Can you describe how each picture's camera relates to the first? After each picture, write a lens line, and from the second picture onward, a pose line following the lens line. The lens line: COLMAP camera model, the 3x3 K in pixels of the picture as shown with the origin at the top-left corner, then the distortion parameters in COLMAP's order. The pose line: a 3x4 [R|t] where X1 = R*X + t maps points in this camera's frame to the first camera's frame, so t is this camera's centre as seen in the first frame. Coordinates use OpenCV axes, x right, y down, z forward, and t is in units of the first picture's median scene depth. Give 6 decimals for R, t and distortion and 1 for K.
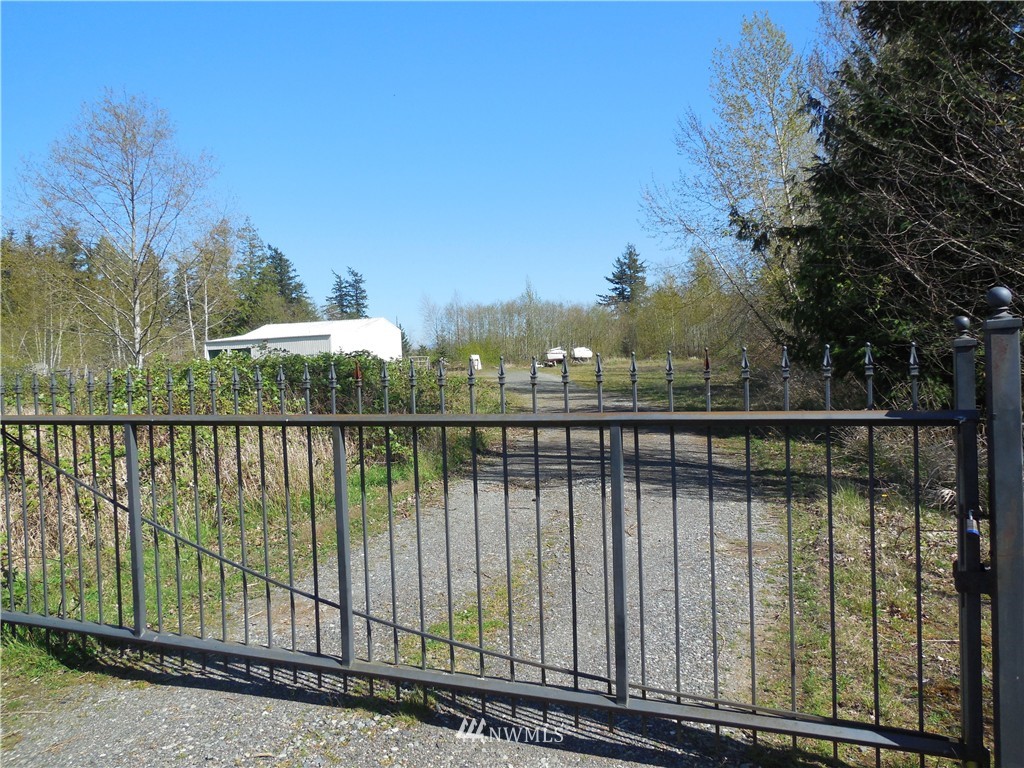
lens RADIAL K [[782.9, 0, 510.9], [0, 782.9, 383.4], [0, 0, 1]] dist [-0.008159, 0.016454]
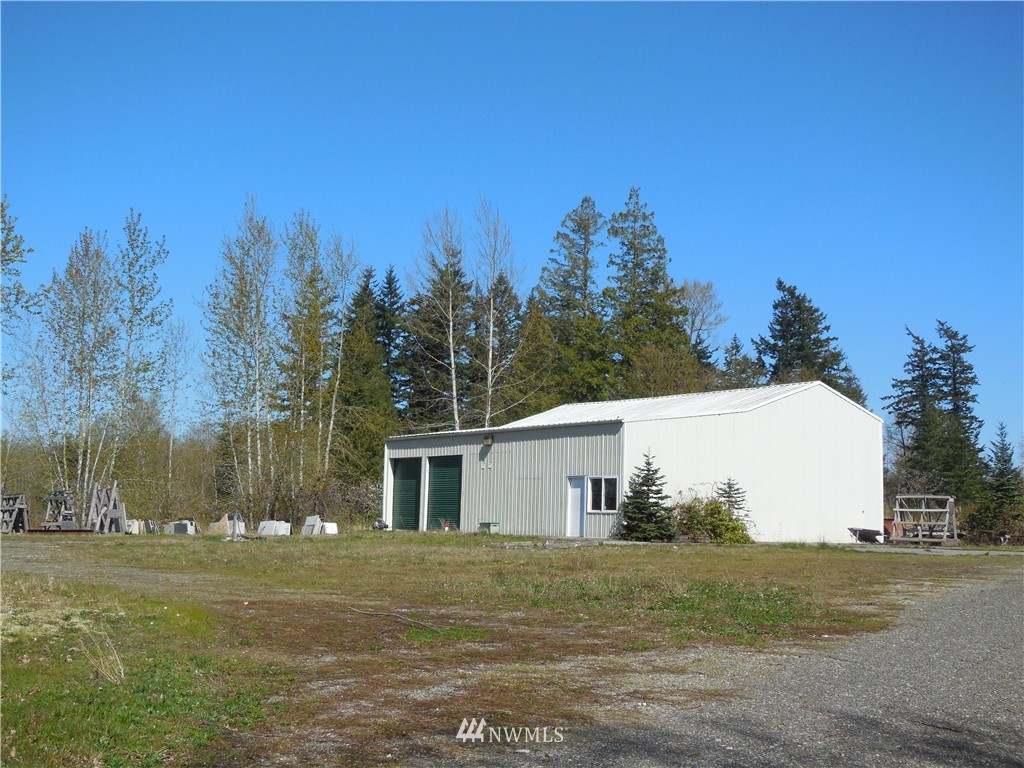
lens RADIAL K [[1319.5, 0, 507.0], [0, 1319.5, 388.3], [0, 0, 1]] dist [0.012686, 0.000000]
pose [[0.847422, -0.001135, -0.530918, 0.012718], [-0.059781, 0.993434, -0.097543, -0.005351], [0.527543, 0.114399, 0.841791, 0.157838]]
